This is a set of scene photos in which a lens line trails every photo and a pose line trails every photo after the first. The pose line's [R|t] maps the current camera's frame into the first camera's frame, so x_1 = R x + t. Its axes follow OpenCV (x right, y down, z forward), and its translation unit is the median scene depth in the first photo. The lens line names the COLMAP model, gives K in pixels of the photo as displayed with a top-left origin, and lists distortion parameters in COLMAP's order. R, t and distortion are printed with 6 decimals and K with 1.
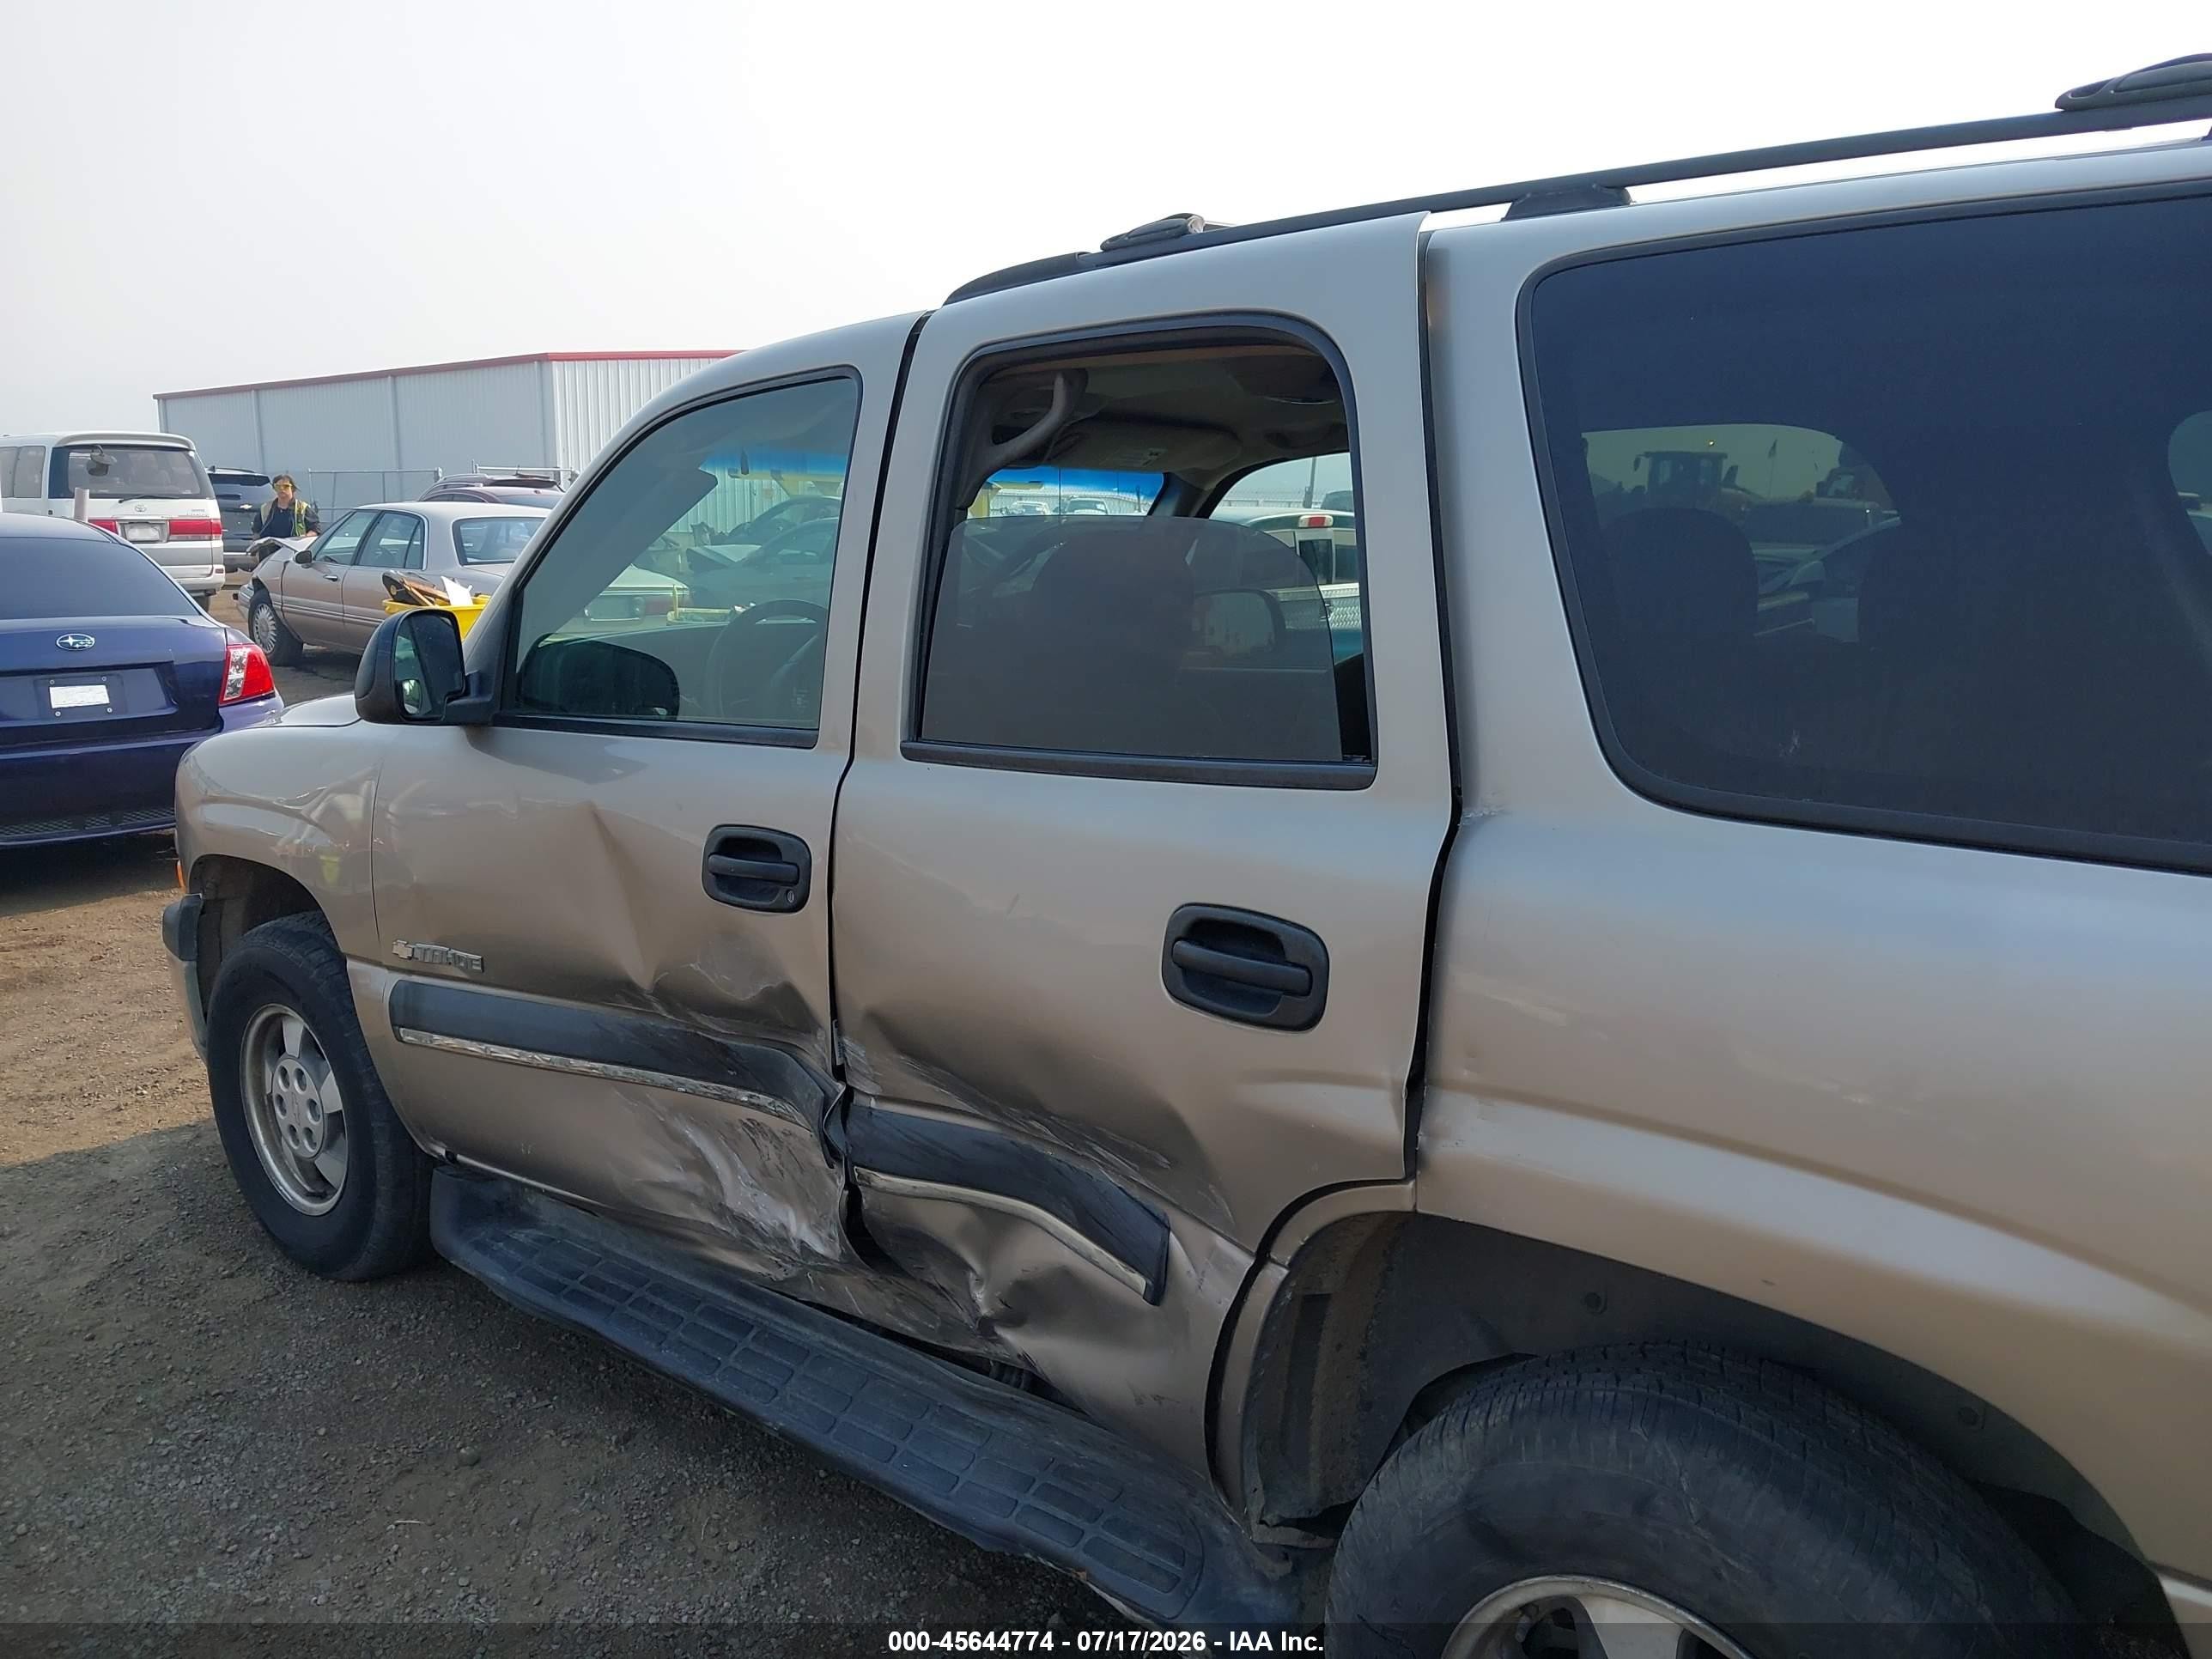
lens RADIAL K [[1769.2, 0, 1091.9], [0, 1769.2, 829.9], [0, 0, 1]] dist [0.029056, -0.049712]
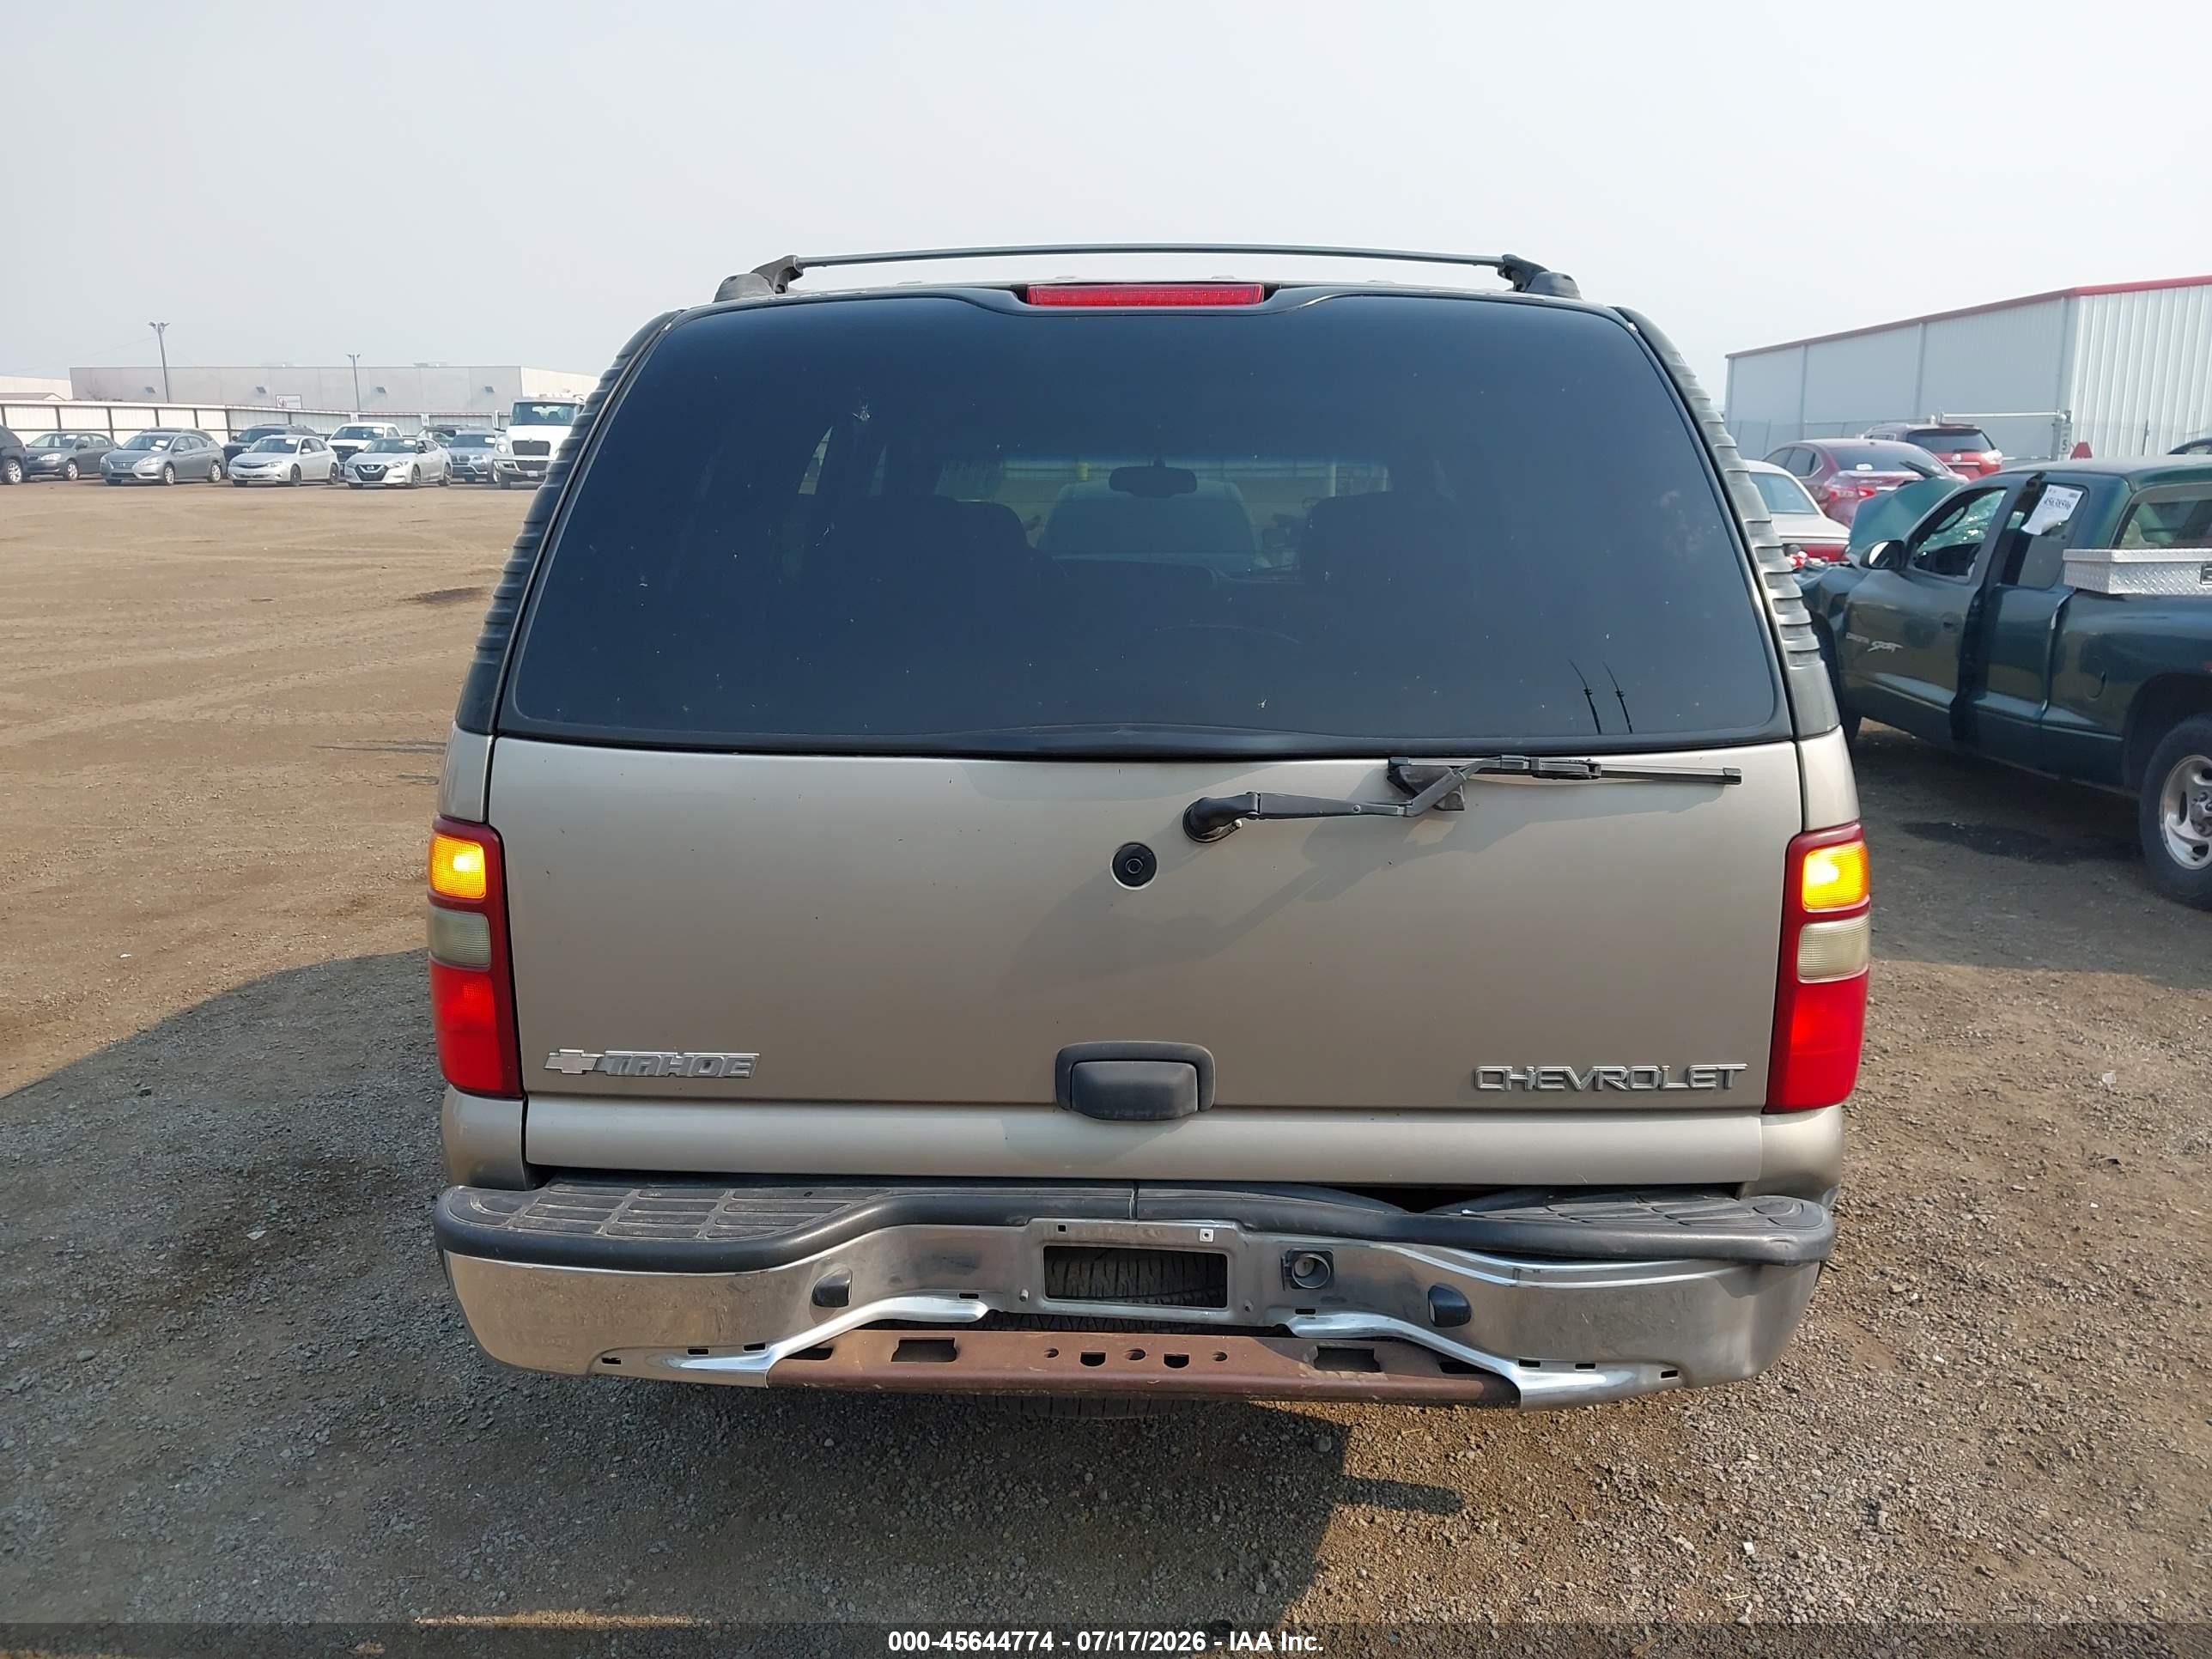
lens RADIAL K [[1769.2, 0, 1093.3], [0, 1769.2, 841.3], [0, 0, 1]] dist [0.029056, -0.049712]
pose [[0.653441, 0.147462, -0.742476, 1.240209], [-0.121517, 0.988556, 0.089390, -0.015967], [0.747160, 0.031812, 0.663882, 0.007452]]
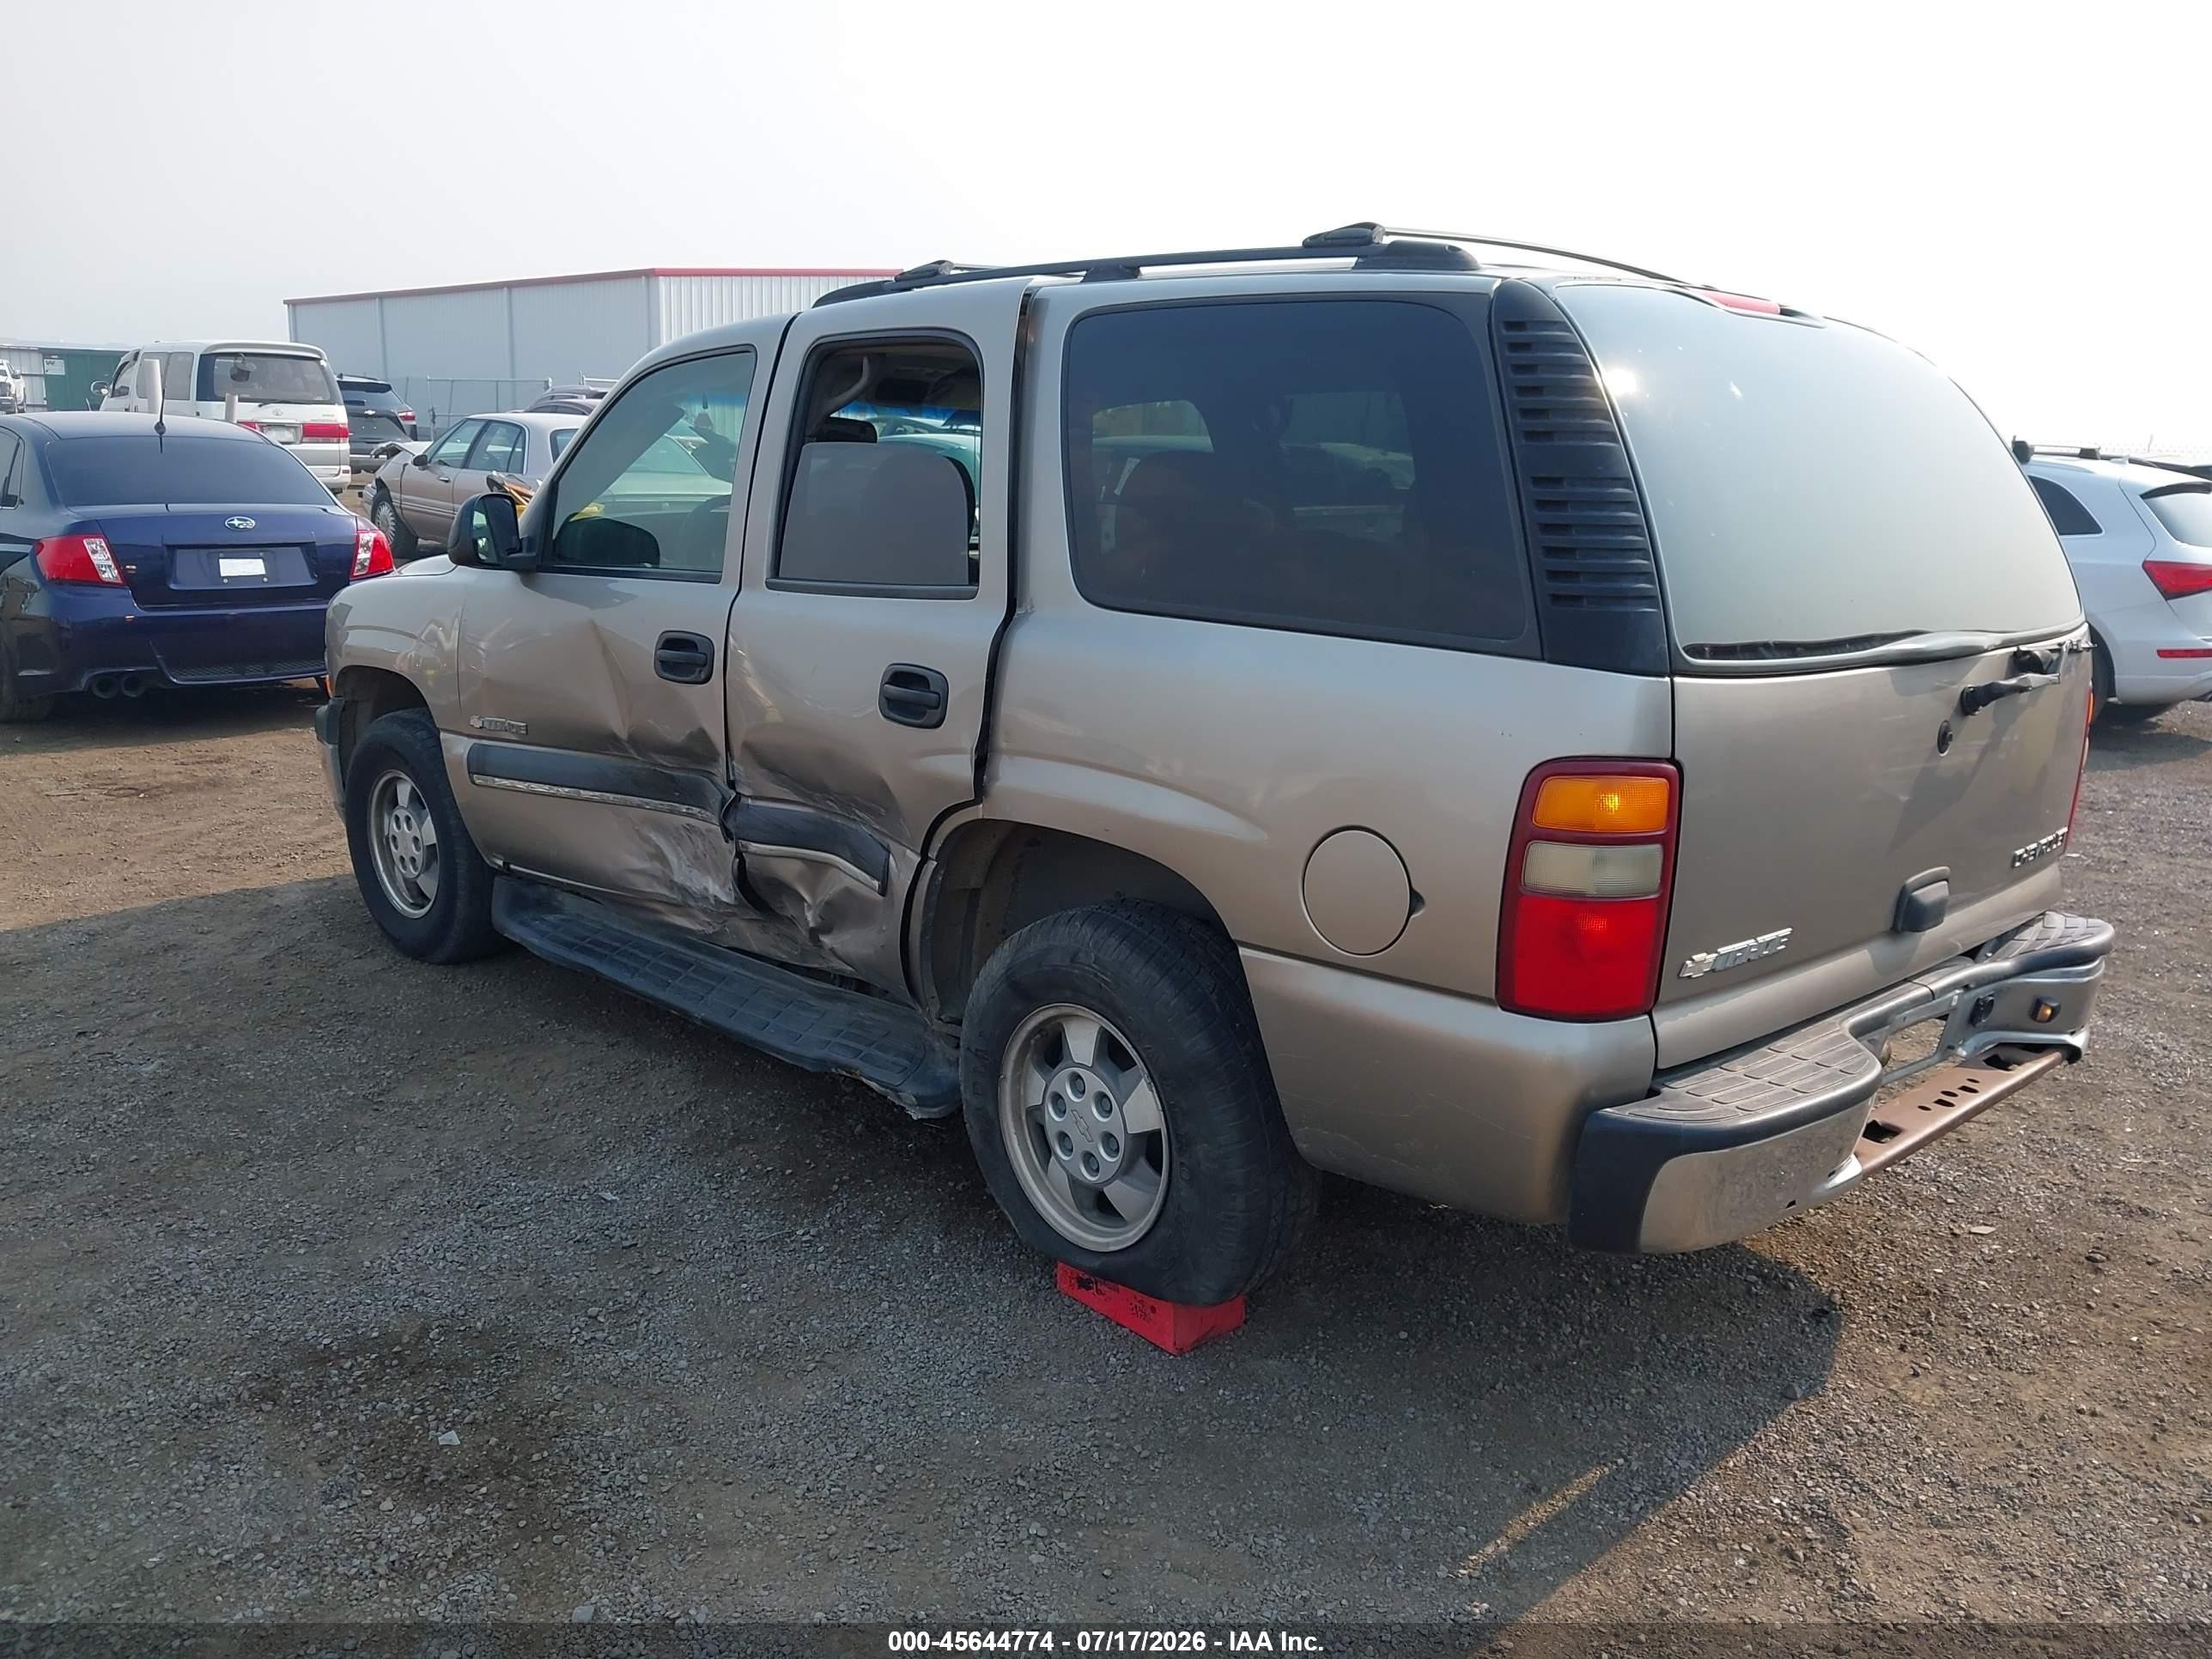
lens RADIAL K [[1769.2, 0, 1108.2], [0, 1769.2, 822.2], [0, 0, 1]] dist [0.029056, -0.049712]
pose [[0.998395, 0.032110, -0.046644, 0.245045], [-0.030254, 0.998743, 0.039965, 0.084416], [0.047868, -0.038490, 0.998112, -0.536521]]
